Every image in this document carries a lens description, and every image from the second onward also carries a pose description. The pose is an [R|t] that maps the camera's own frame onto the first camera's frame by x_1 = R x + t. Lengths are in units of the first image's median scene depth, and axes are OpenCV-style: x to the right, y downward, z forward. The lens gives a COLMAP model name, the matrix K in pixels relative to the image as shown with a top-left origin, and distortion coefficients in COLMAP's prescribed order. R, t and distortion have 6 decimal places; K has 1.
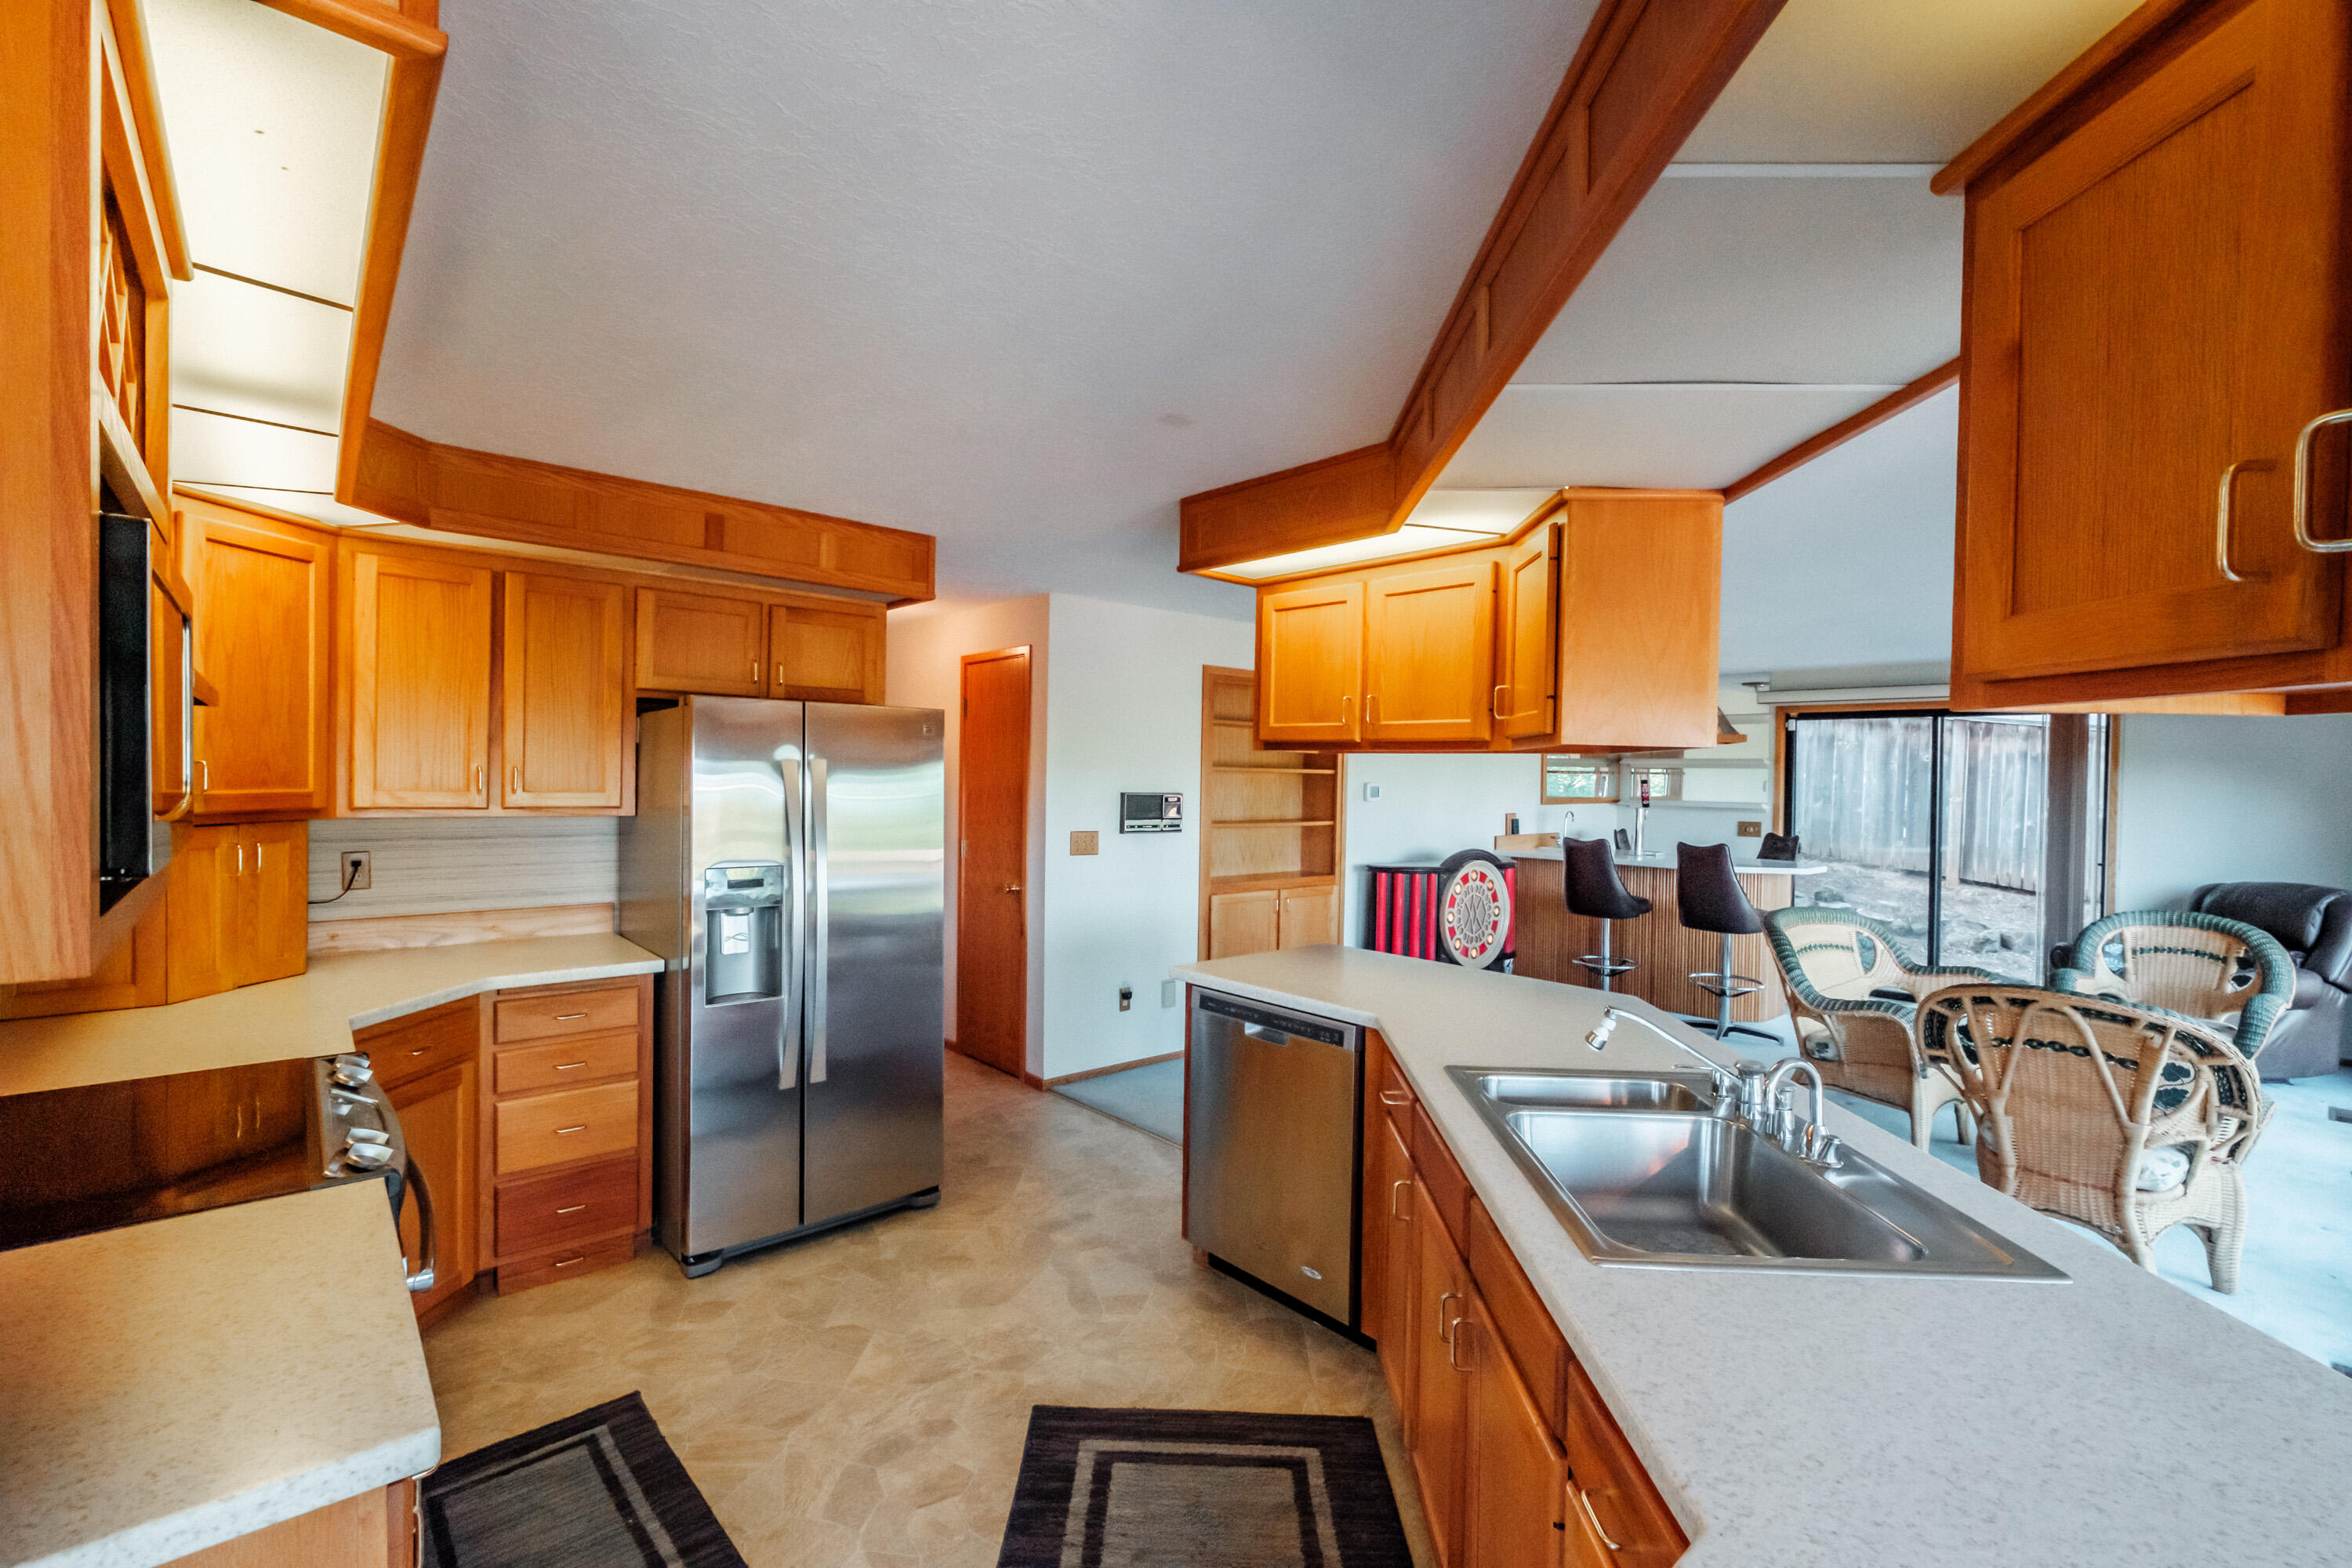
lens RADIAL K [[1009.0, 0, 1177.6], [0, 1009.0, 787.9], [0, 0, 1]] dist [-0.002083, -0.000569]
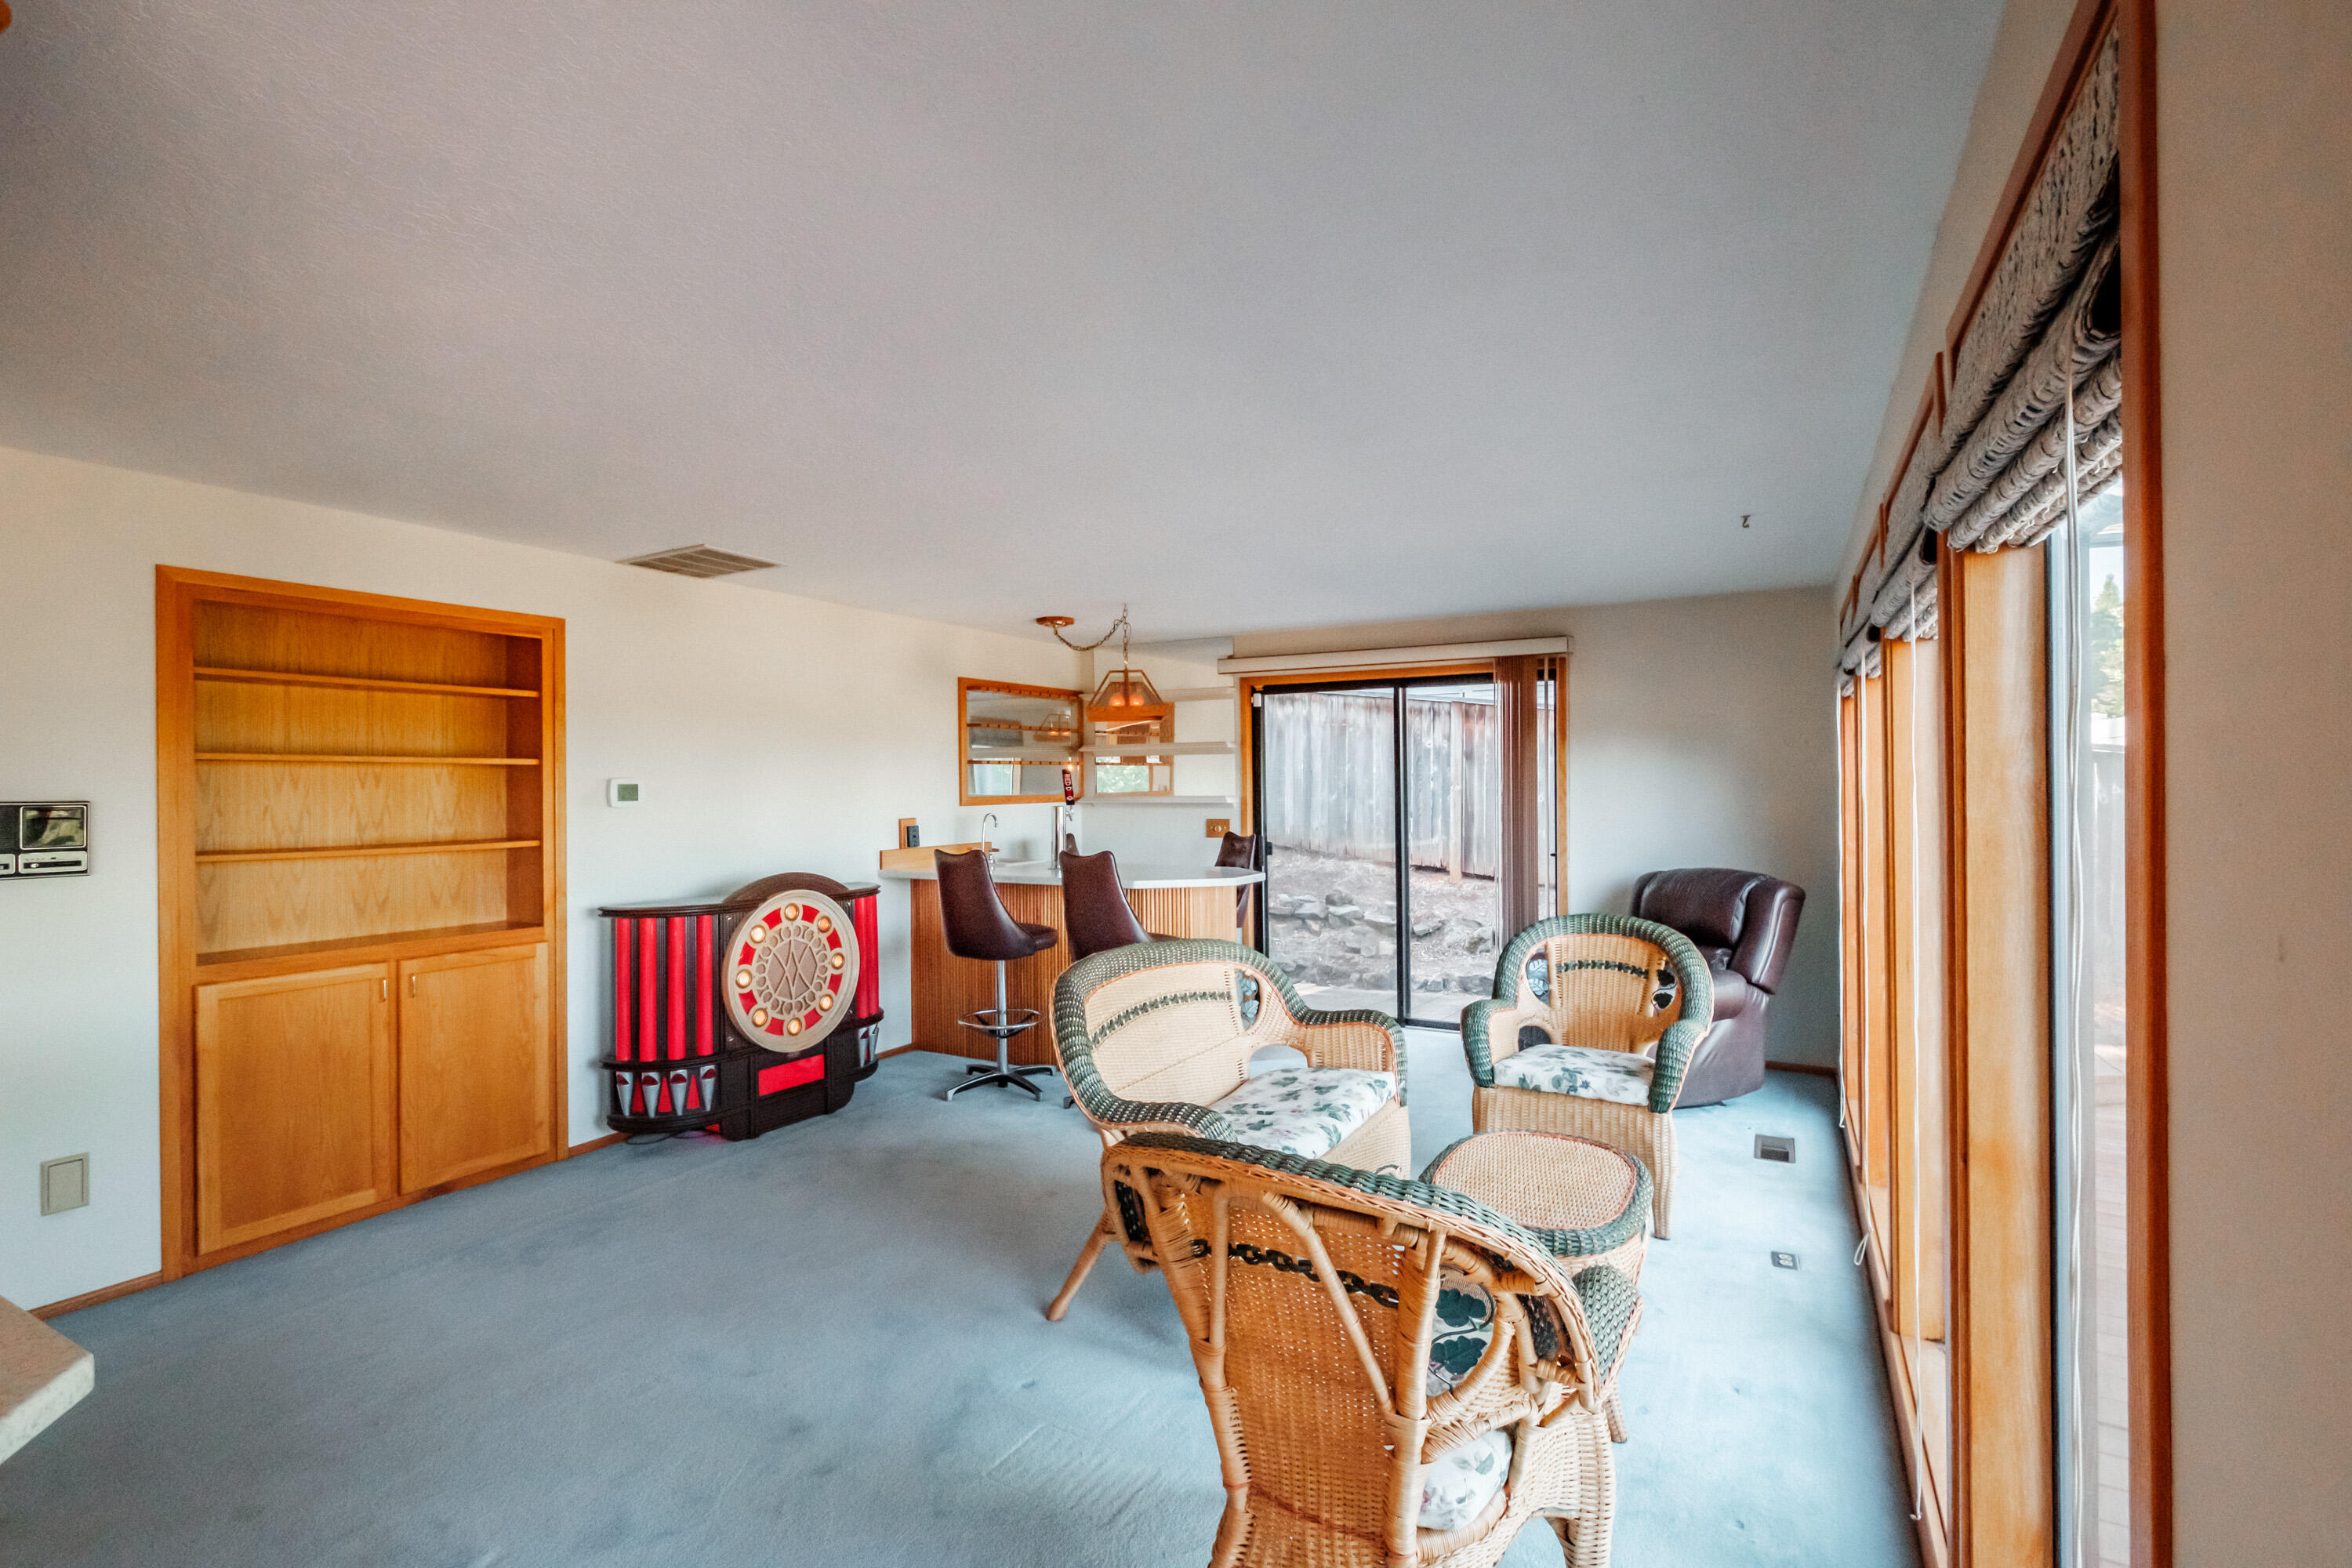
lens RADIAL K [[1074.3, 0, 1174.3], [0, 1074.3, 783.3], [0, 0, 1]] dist [-0.001865, 0.000052]
pose [[0.940862, -0.021904, 0.338082, 0.349308], [0.026217, 0.999623, -0.008195, 0.015837], [-0.337775, 0.016574, 0.941081, 0.280388]]
